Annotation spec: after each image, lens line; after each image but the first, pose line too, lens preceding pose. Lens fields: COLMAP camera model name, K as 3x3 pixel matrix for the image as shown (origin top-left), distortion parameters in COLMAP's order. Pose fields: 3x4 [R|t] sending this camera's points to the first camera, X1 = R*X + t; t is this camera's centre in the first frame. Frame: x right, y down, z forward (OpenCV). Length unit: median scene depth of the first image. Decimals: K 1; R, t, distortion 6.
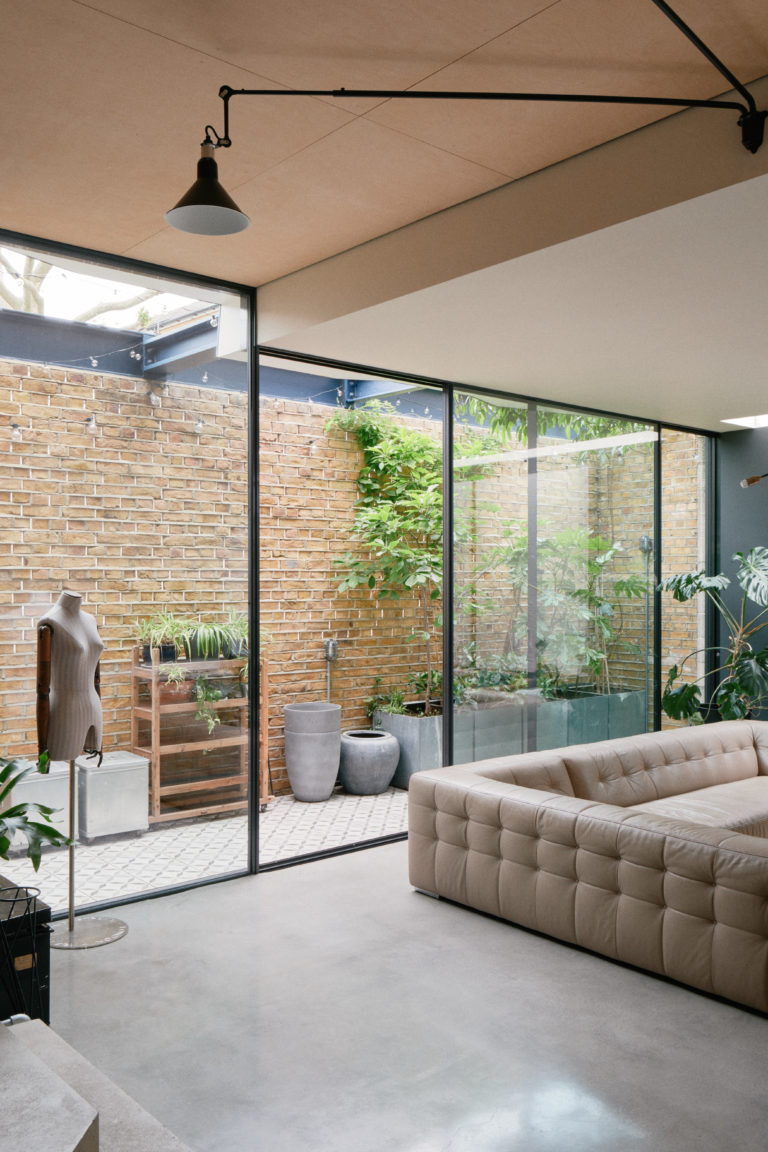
lens RADIAL K [[976.5, 0, 387.4], [0, 976.5, 600.2], [0, 0, 1]] dist [0.001008, -0.000961]
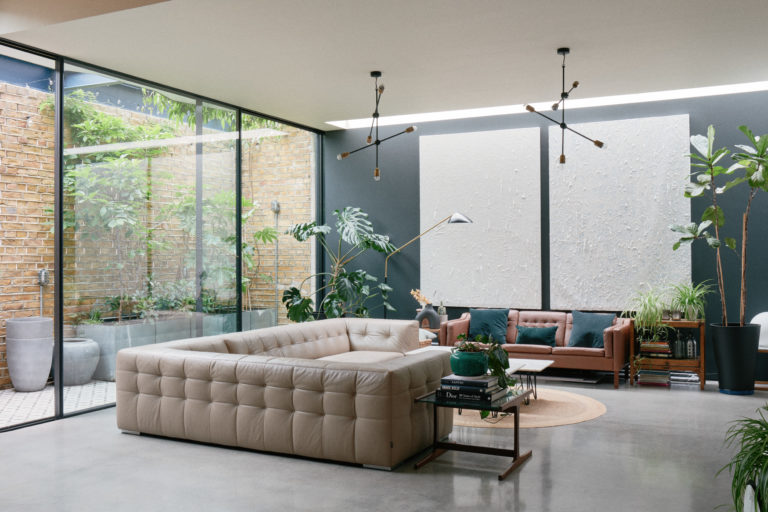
lens RADIAL K [[752.8, 0, 384.0], [0, 752.8, 256.0], [0, 0, 1]] dist [-0.098945, 0.147204]
pose [[0.918481, -0.001378, 0.395462, -0.033021], [0.008366, 0.999838, -0.015946, 0.043644], [-0.395376, 0.017954, 0.918344, -0.096073]]
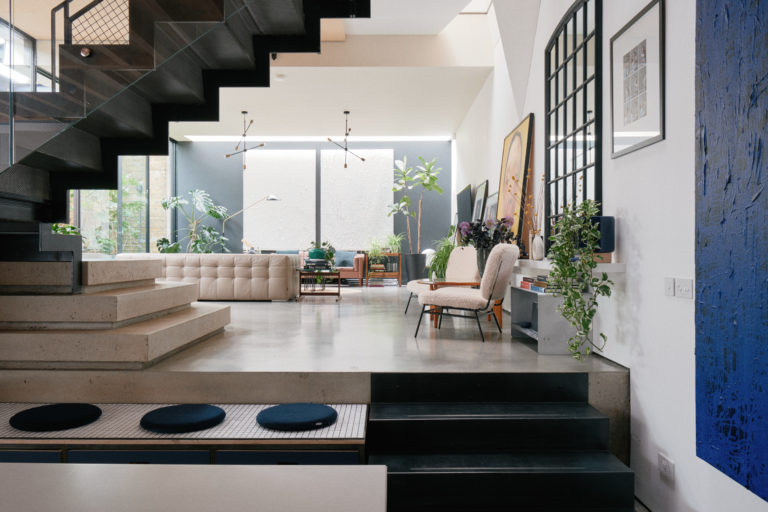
lens RADIAL K [[576.3, 0, 387.9], [0, 576.3, 264.3], [0, 0, 1]] dist [0.004733, 0.000427]
pose [[0.655438, -0.009842, 0.755185, -0.439194], [0.006677, 0.999952, 0.007238, 0.136961], [-0.755220, 0.000298, 0.655472, -0.340187]]
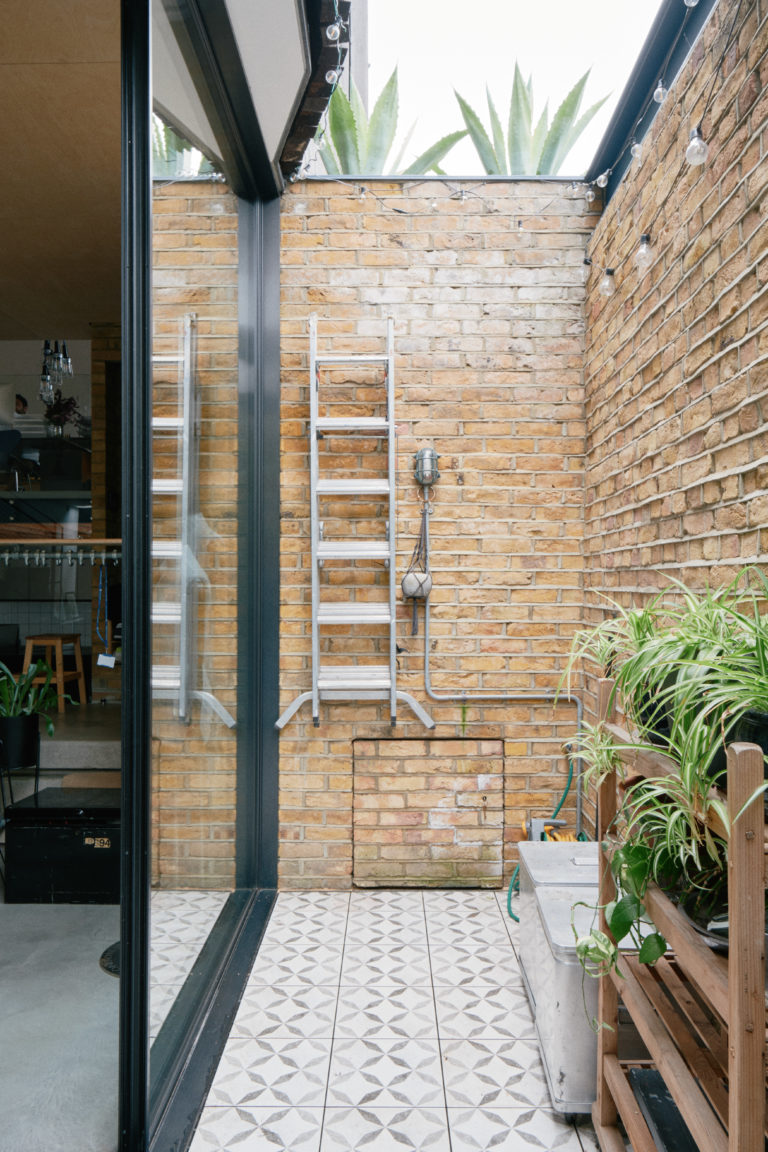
lens RADIAL K [[821.1, 0, 384.0], [0, 821.1, 576.0], [0, 0, 1]] dist [0.044326, -0.002089]
pose [[-0.660066, -0.001856, -0.751206, 0.047778], [-0.012640, 0.999883, 0.008636, 0.006487], [0.751102, 0.015196, -0.660012, 0.856055]]
